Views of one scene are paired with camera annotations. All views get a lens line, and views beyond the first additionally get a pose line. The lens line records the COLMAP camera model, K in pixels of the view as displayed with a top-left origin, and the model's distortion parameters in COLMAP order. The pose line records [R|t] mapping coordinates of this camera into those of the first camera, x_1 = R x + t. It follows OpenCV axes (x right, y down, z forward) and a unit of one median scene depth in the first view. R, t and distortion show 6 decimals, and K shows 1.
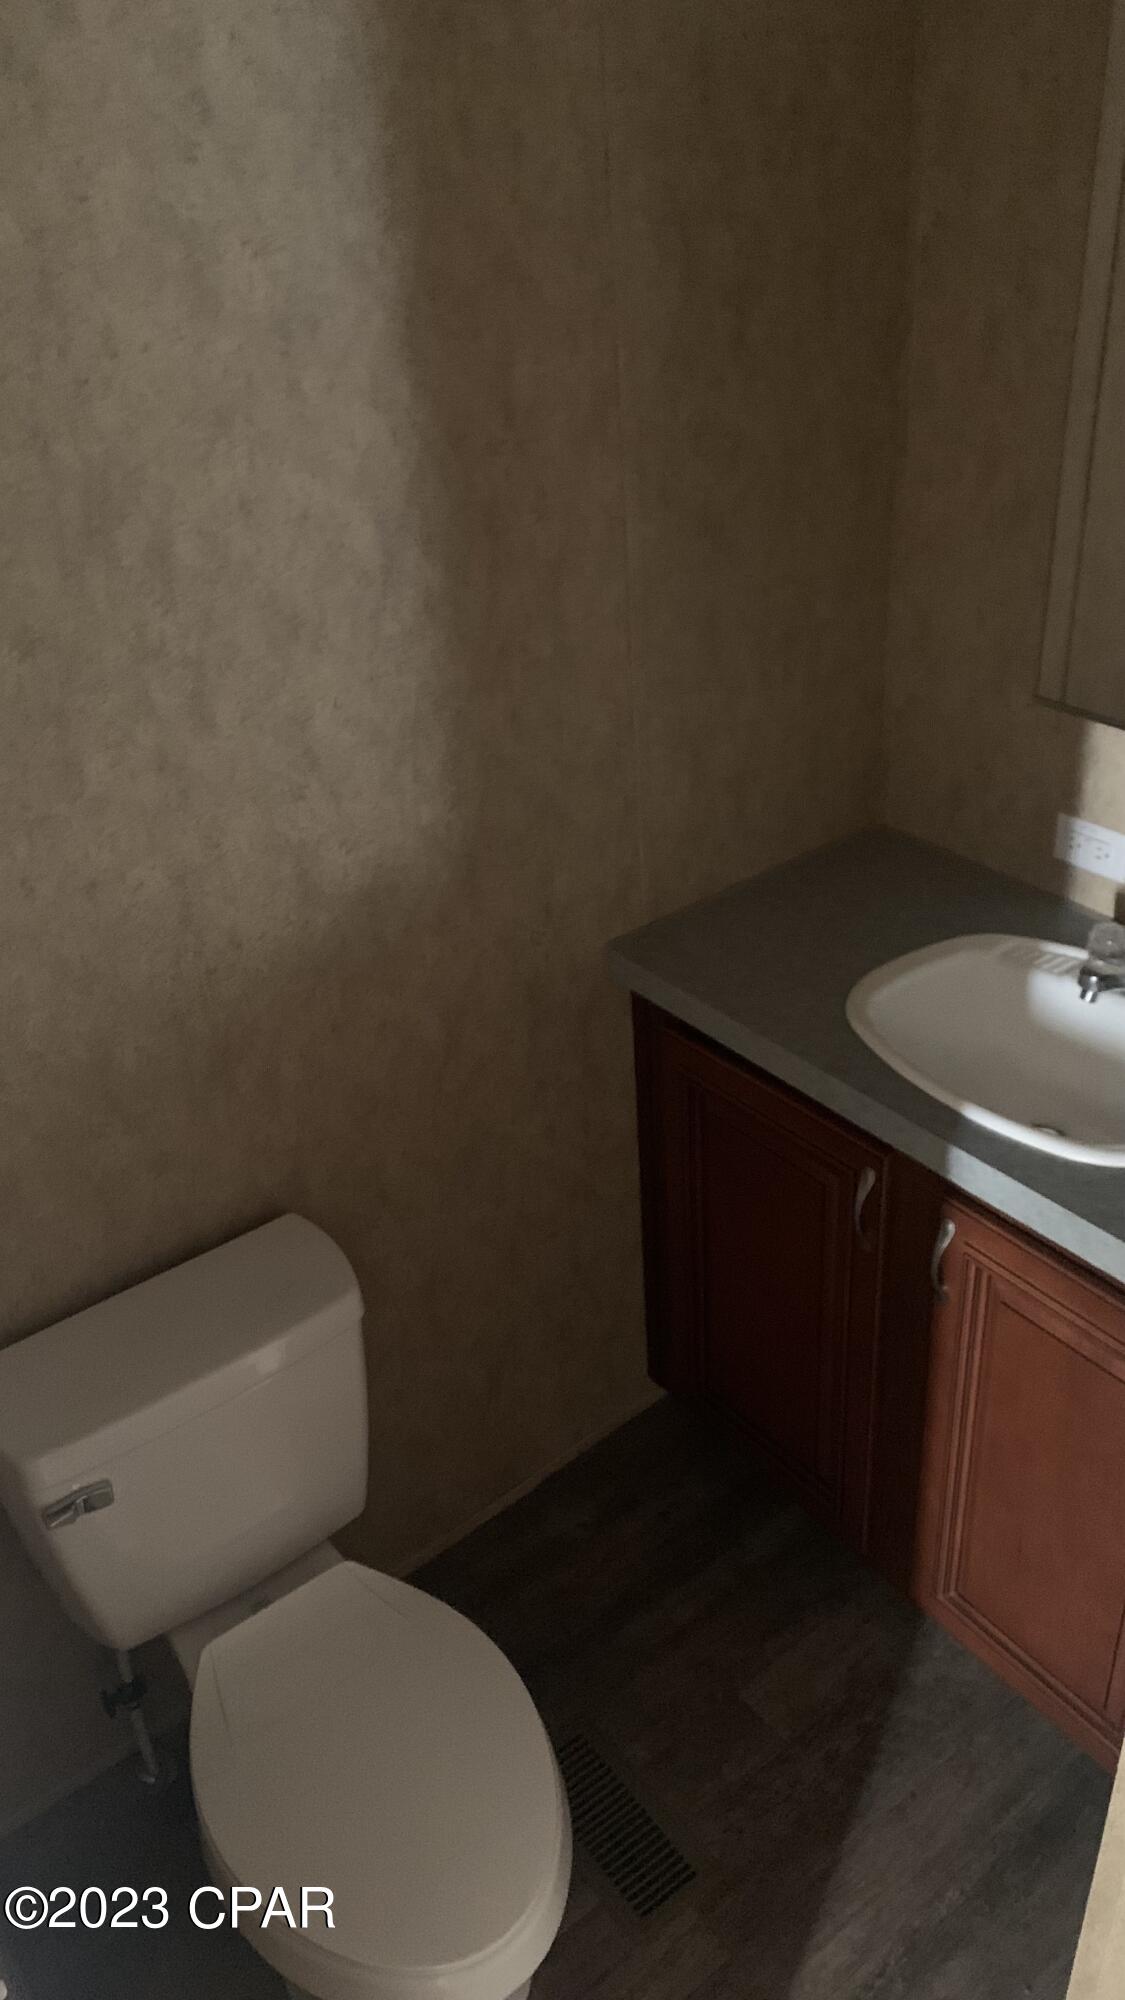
lens RADIAL K [[1543.5, 0, 572.1], [0, 1543.5, 982.6], [0, 0, 1]] dist [0.093675, -0.186978]
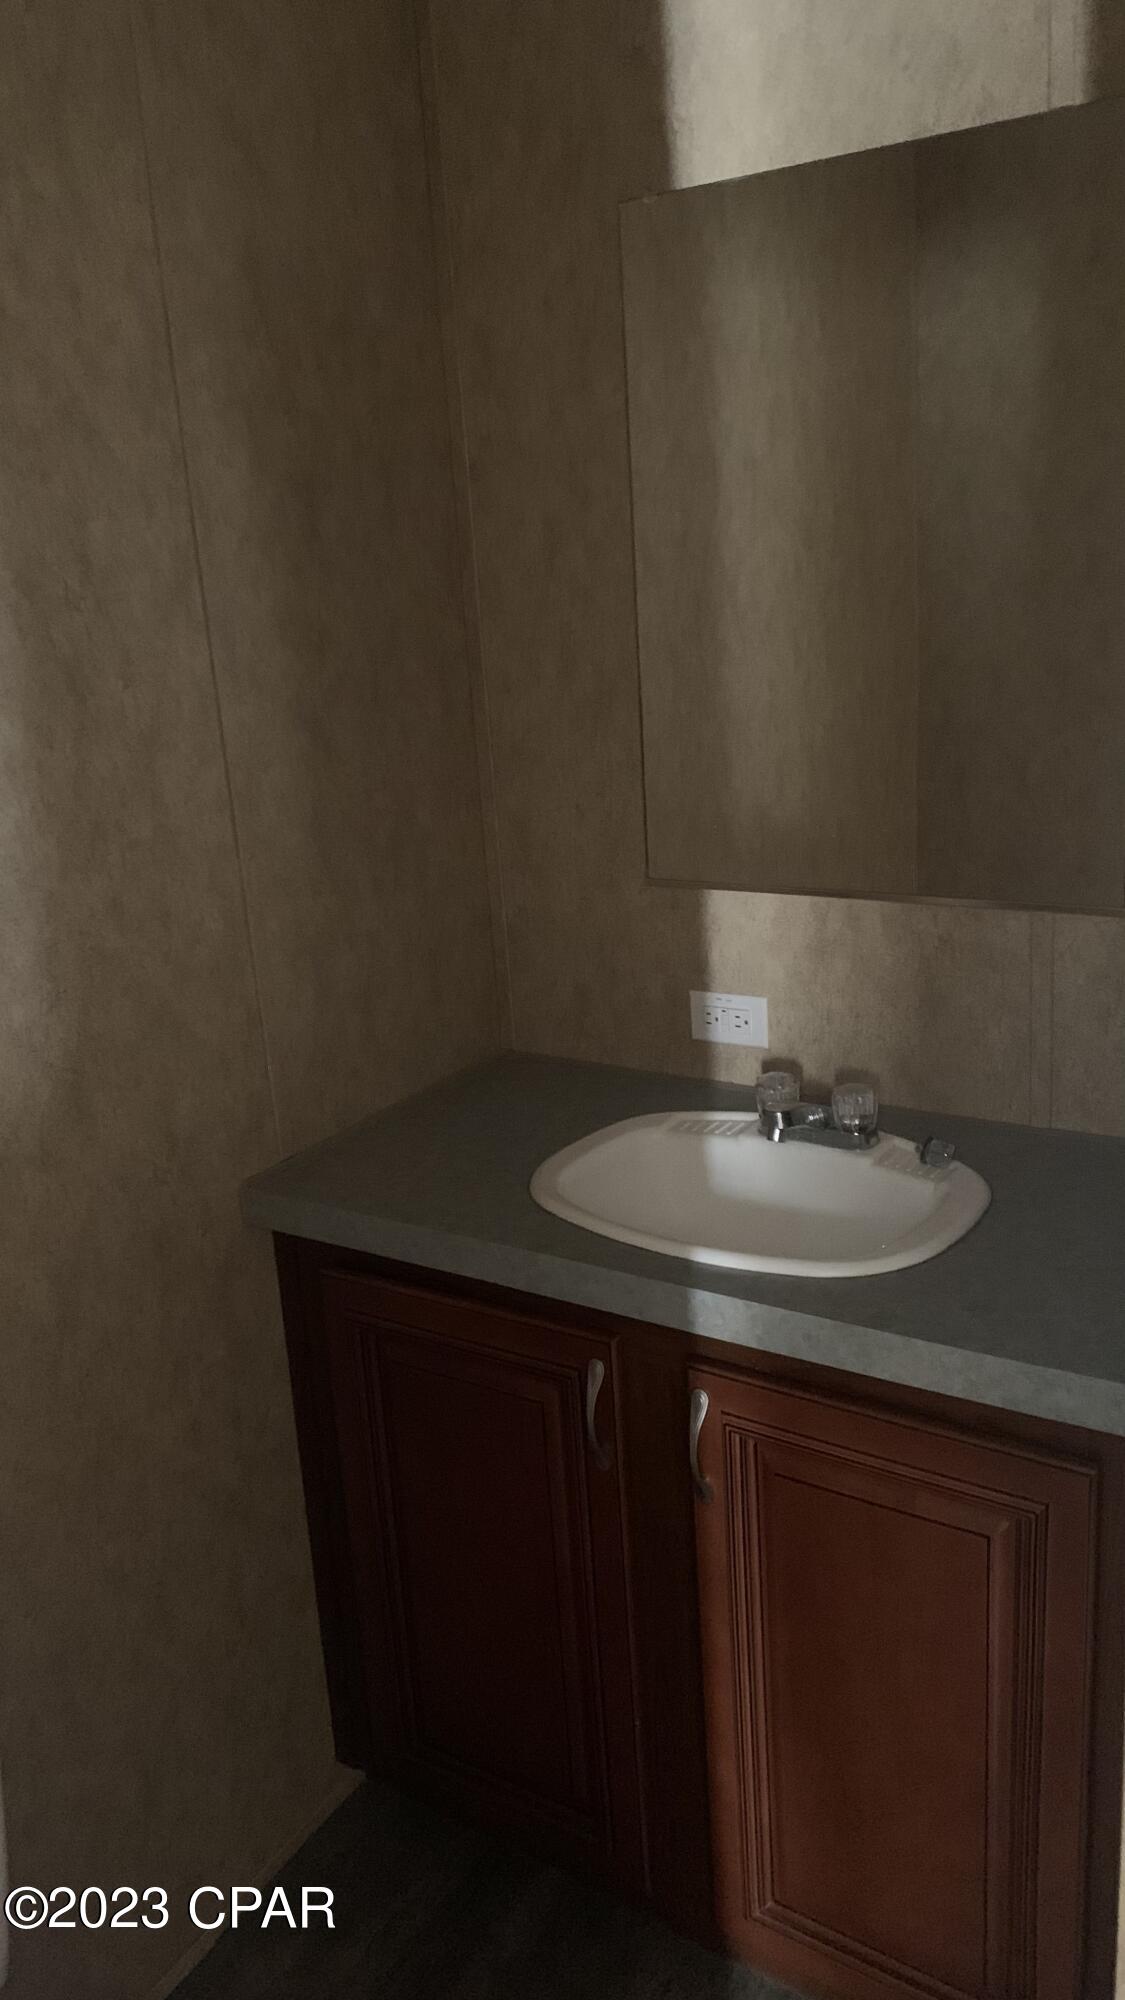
lens RADIAL K [[1503.5, 0, 562.5], [0, 1503.5, 1000.0], [0, 0, 1]] dist [0.097875, -0.173936]
pose [[0.941807, -0.090070, 0.323863, -0.077975], [0.184325, 0.944053, -0.273475, 0.151076], [-0.281112, 0.317257, 0.905718, 0.167701]]
